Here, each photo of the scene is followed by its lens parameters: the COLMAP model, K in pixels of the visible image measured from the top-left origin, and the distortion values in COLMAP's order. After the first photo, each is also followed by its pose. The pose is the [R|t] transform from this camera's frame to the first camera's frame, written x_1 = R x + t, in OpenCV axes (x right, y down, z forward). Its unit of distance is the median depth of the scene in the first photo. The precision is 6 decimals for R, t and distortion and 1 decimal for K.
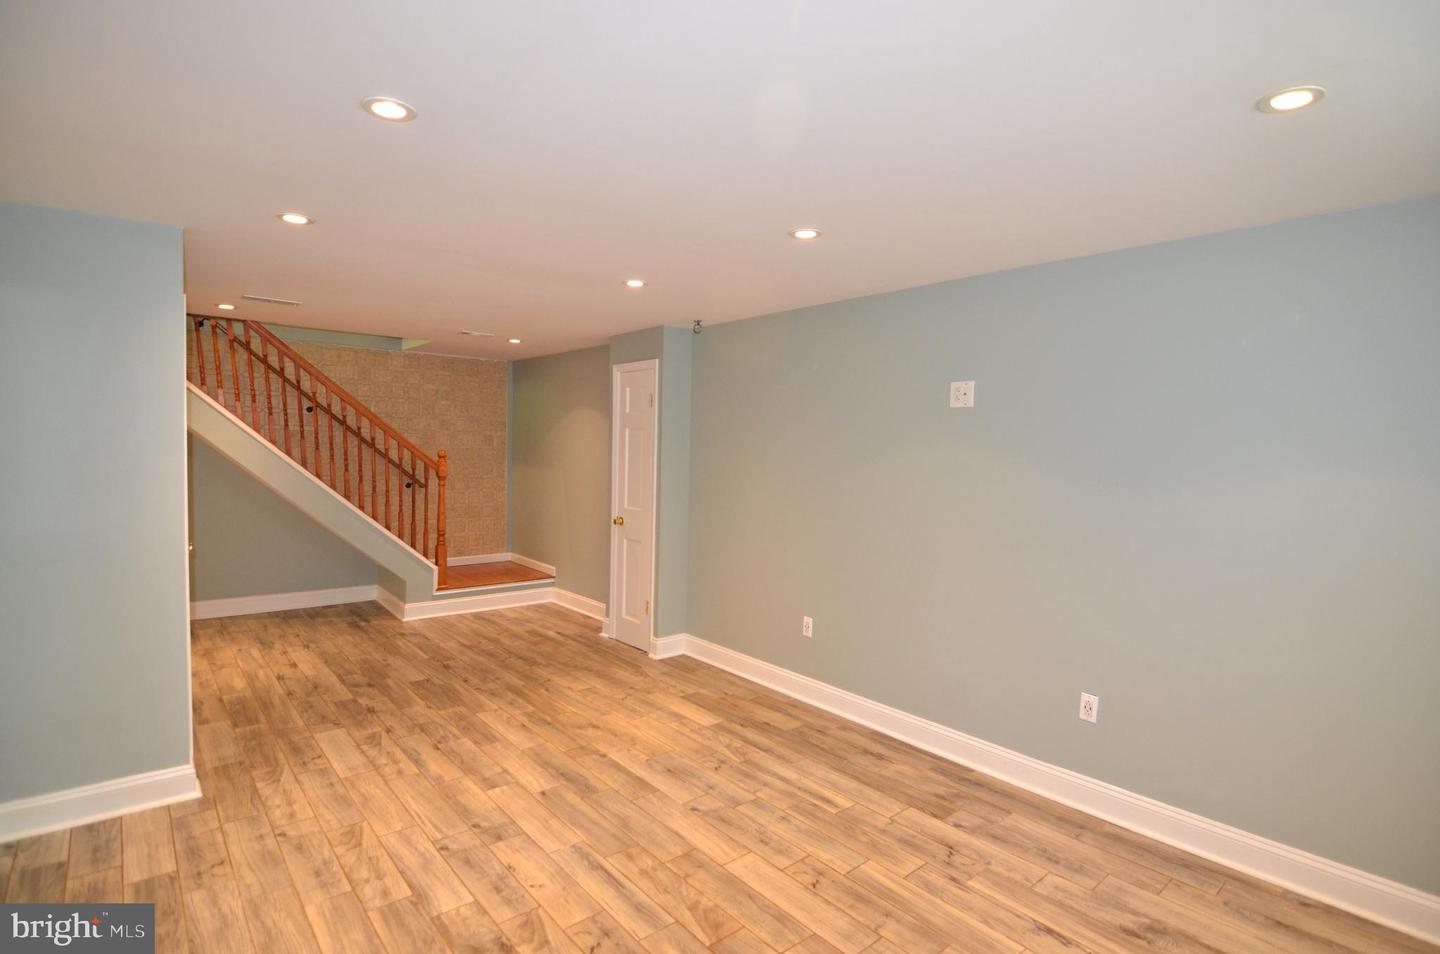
lens RADIAL K [[692.4, 0, 725.6], [0, 692.4, 481.7], [0, 0, 1]] dist [0.000384, -0.013564]
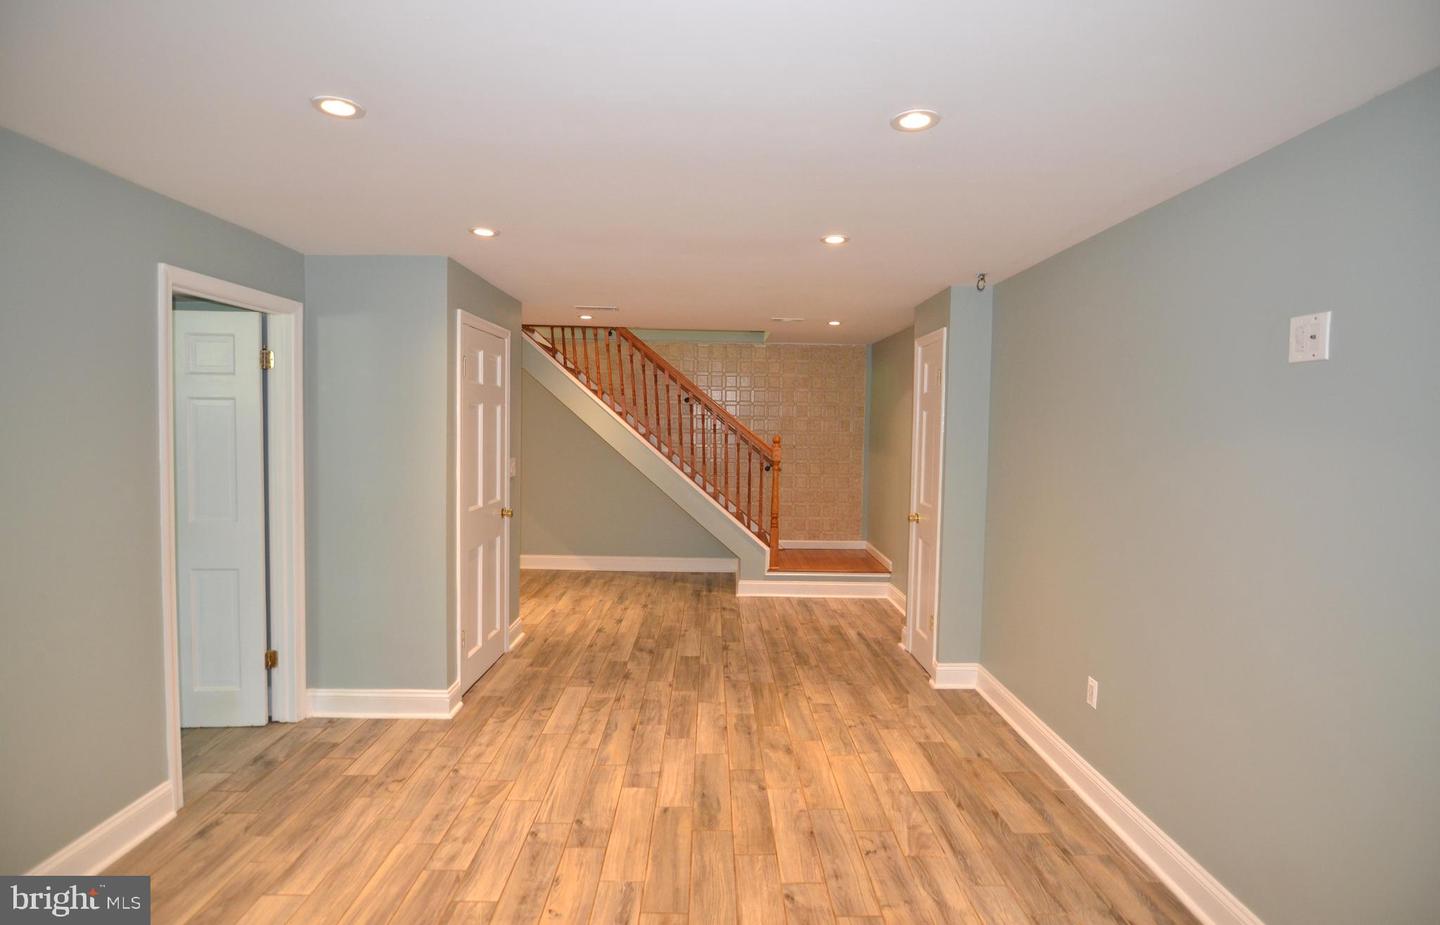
lens RADIAL K [[683.2, 0, 749.2], [0, 683.2, 454.5], [0, 0, 1]] dist [0.003553, -0.022430]
pose [[0.786092, 0.020680, -0.617764, 0.274292], [-0.032072, 0.999458, -0.007354, -0.012556], [0.617277, 0.025594, 0.786329, 0.254883]]
